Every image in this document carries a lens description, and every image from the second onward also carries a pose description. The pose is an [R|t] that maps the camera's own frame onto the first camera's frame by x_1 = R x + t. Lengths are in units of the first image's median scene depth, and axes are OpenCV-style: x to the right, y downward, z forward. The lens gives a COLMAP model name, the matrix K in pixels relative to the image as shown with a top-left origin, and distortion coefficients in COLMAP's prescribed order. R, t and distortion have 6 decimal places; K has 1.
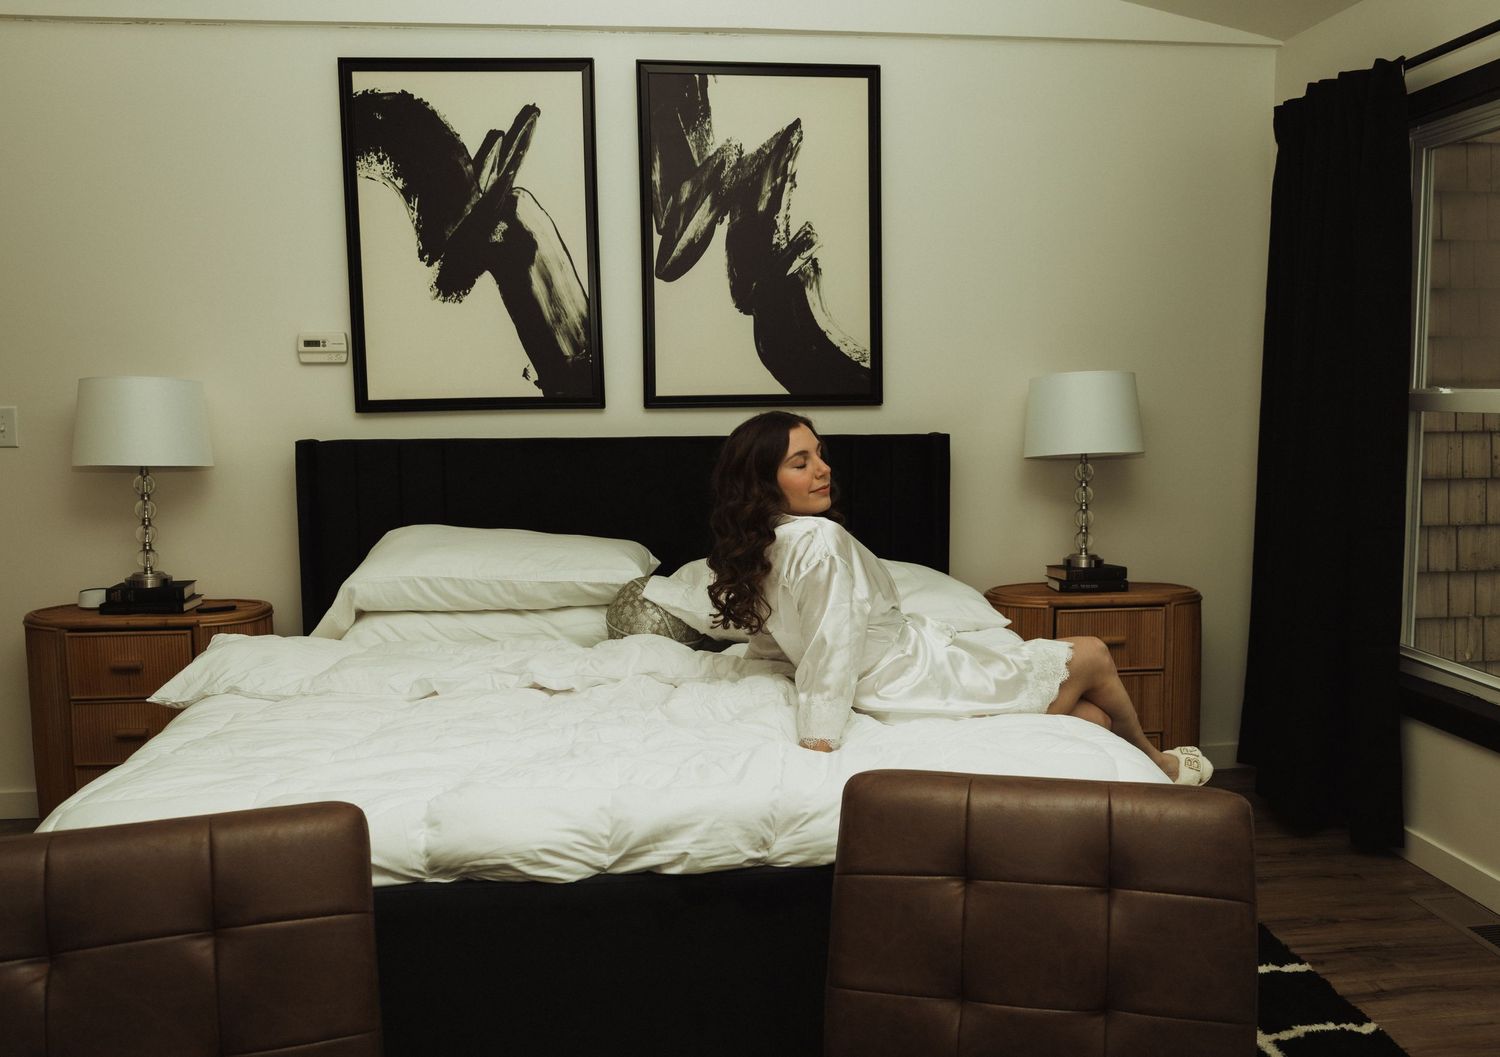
lens RADIAL K [[1296.0, 0, 826.8], [0, 1296.0, 543.6], [0, 0, 1]] dist [-0.038626, 0.039246]
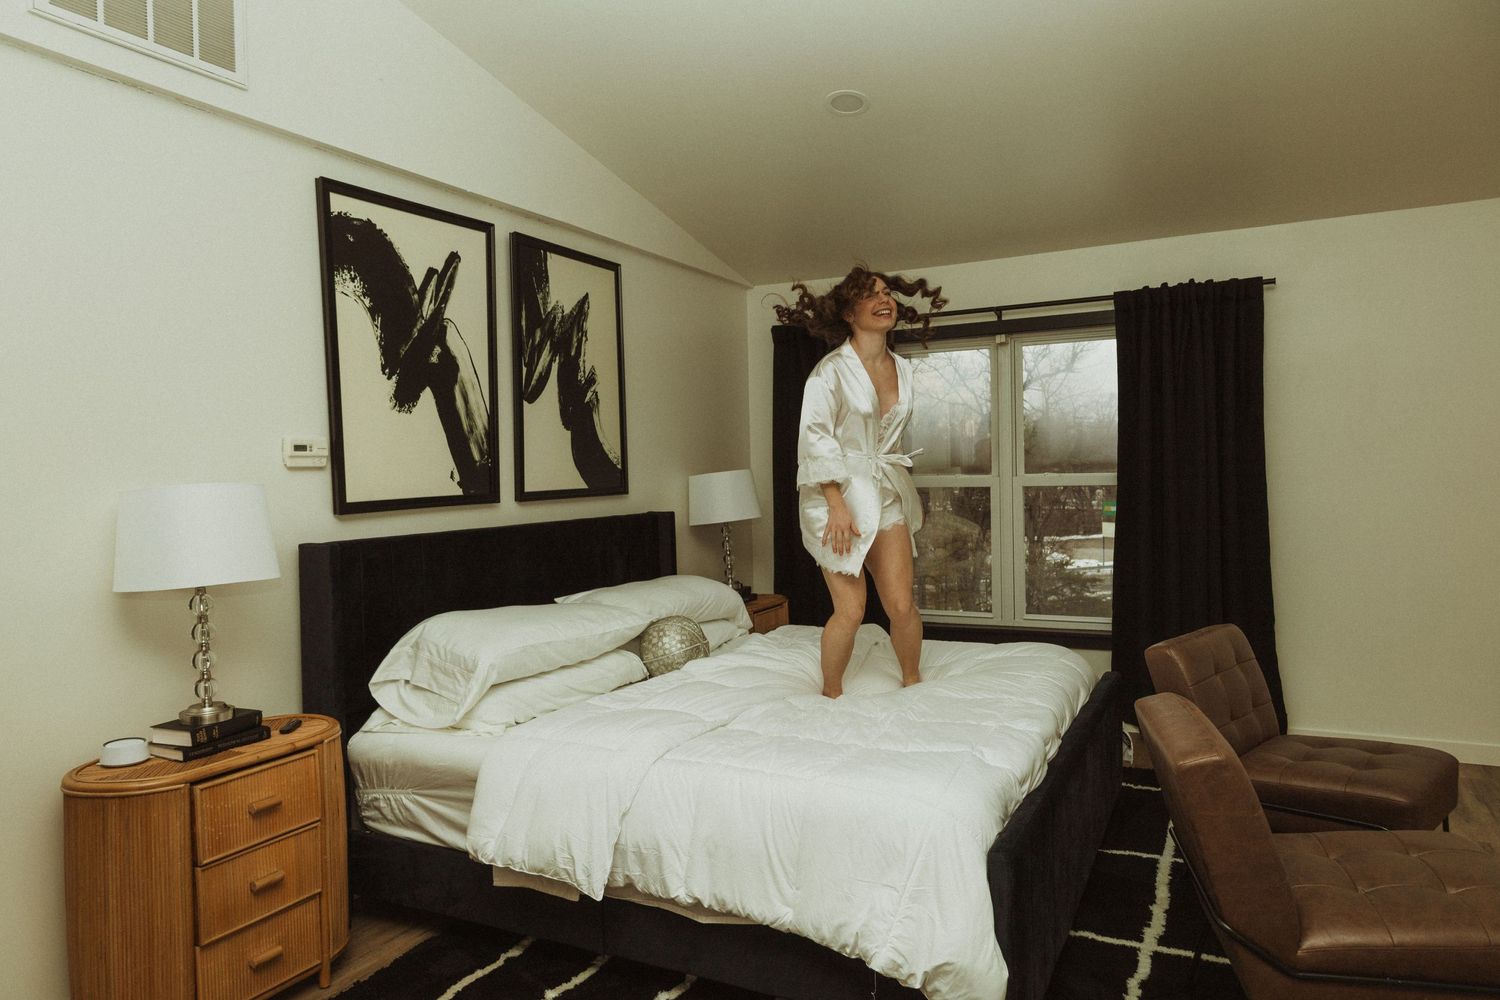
lens RADIAL K [[975.3, 0, 753.1], [0, 975.3, 502.0], [0, 0, 1]] dist [0.008988, -0.002487]
pose [[0.560767, -0.035659, 0.827206, -0.813244], [0.116431, 0.992541, -0.036143, -0.044422], [-0.819747, 0.116580, 0.560736, 0.286106]]
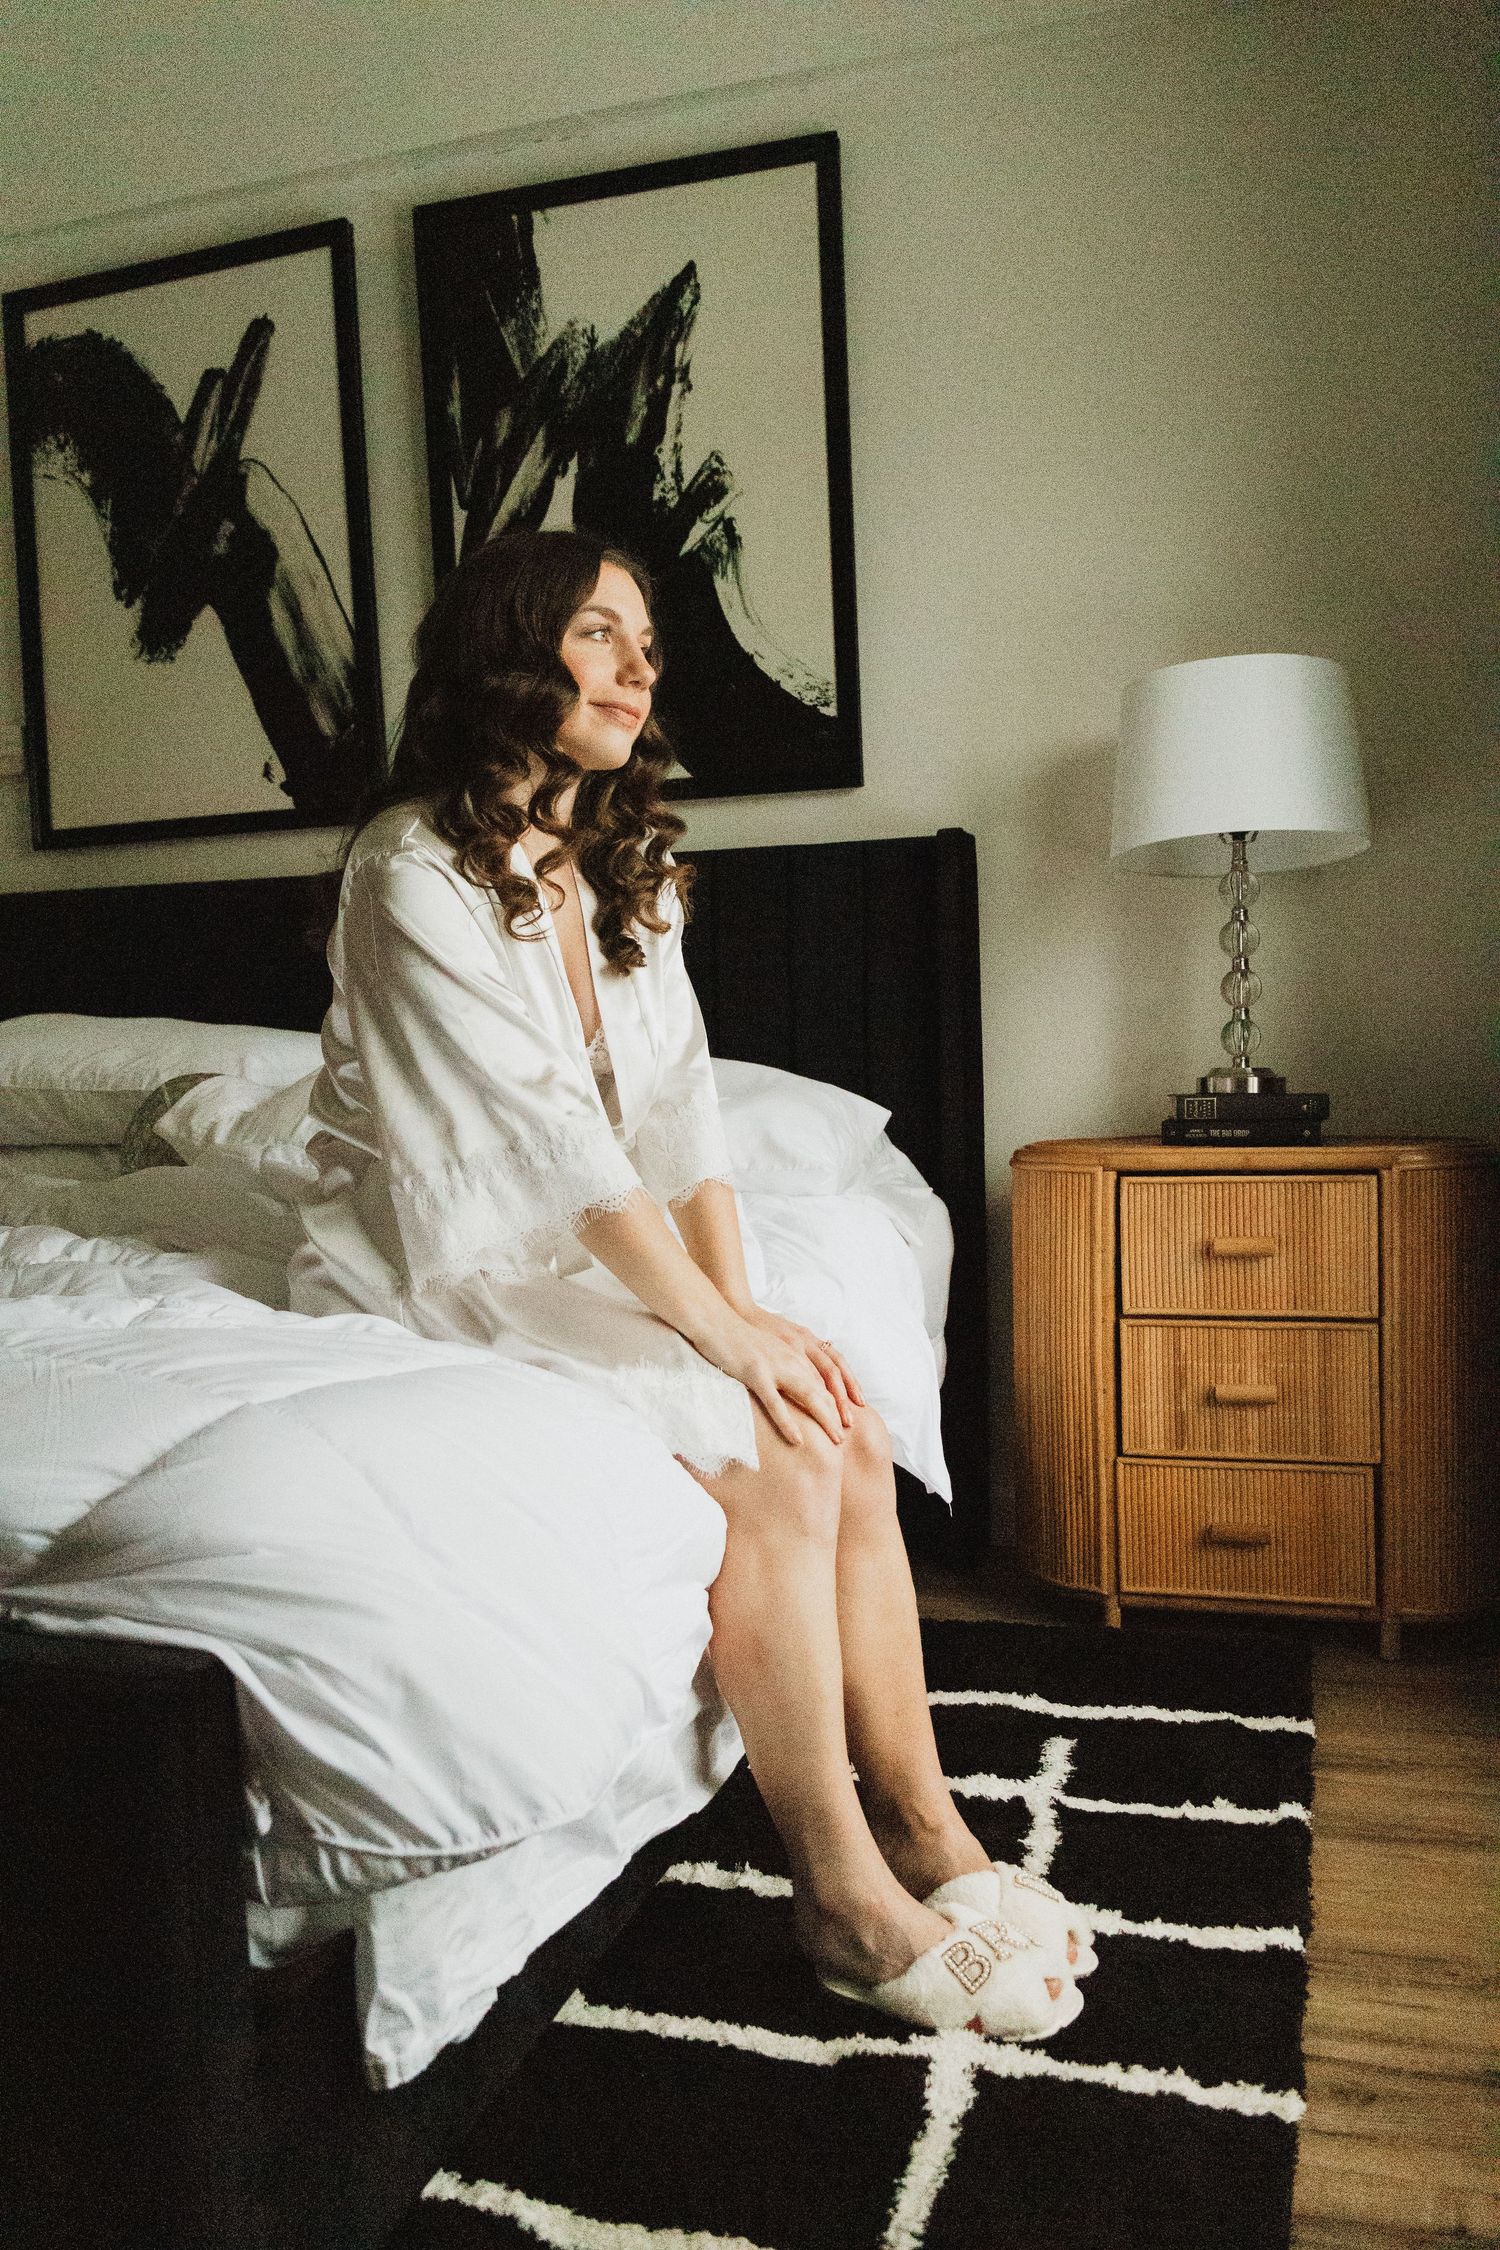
lens RADIAL K [[1851.4, 0, 738.8], [0, 1851.4, 1118.9], [0, 0, 1]] dist [-0.014168, -0.001649]
pose [[0.904365, 0.000384, -0.426759, 0.326222], [-0.018815, 0.999063, -0.038973, 0.057091], [0.426344, 0.043275, 0.903525, 0.332953]]
